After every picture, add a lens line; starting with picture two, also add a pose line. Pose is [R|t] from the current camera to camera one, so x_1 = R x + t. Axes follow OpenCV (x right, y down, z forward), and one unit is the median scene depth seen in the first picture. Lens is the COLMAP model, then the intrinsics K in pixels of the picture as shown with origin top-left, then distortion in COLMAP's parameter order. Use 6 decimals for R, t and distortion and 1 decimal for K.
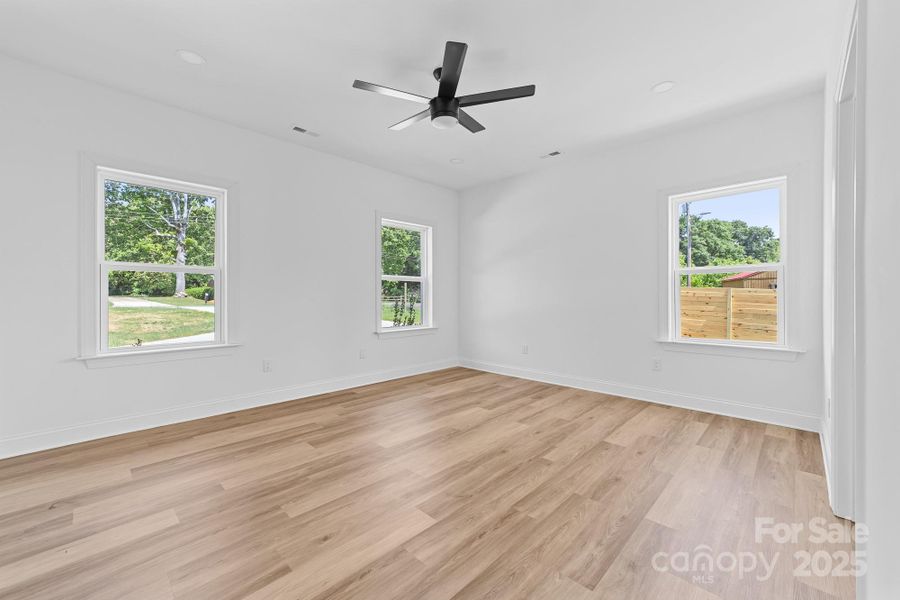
lens RADIAL K [[356.4, 0, 432.1], [0, 356.4, 297.6], [0, 0, 1]] dist [-0.000589, 0.000115]
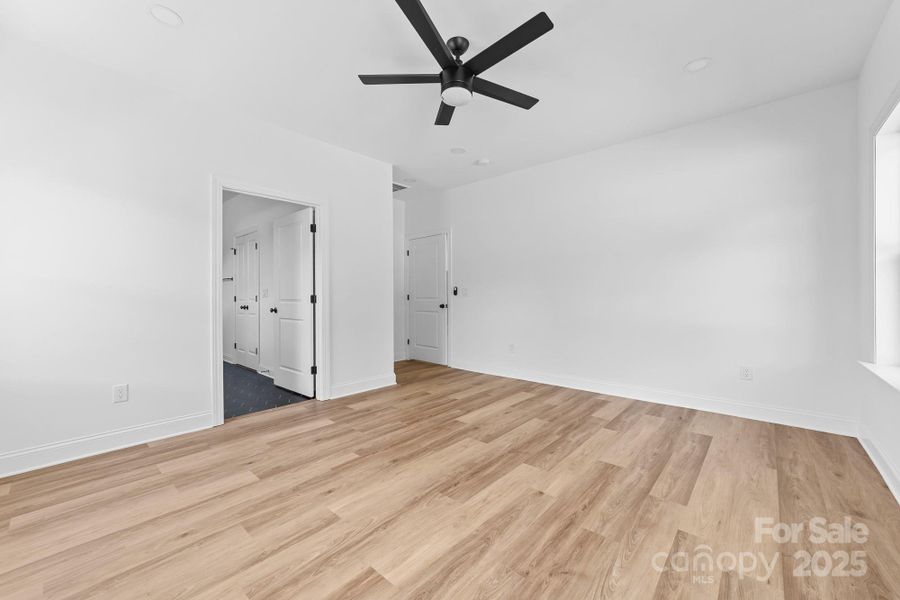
lens RADIAL K [[356.4, 0, 432.1], [0, 356.4, 297.6], [0, 0, 1]] dist [-0.000589, 0.000115]
pose [[-0.998570, 0.005155, -0.053208, 0.152070], [0.004873, 0.999973, 0.005424, -0.002204], [0.053235, 0.005157, -0.998569, 1.950854]]
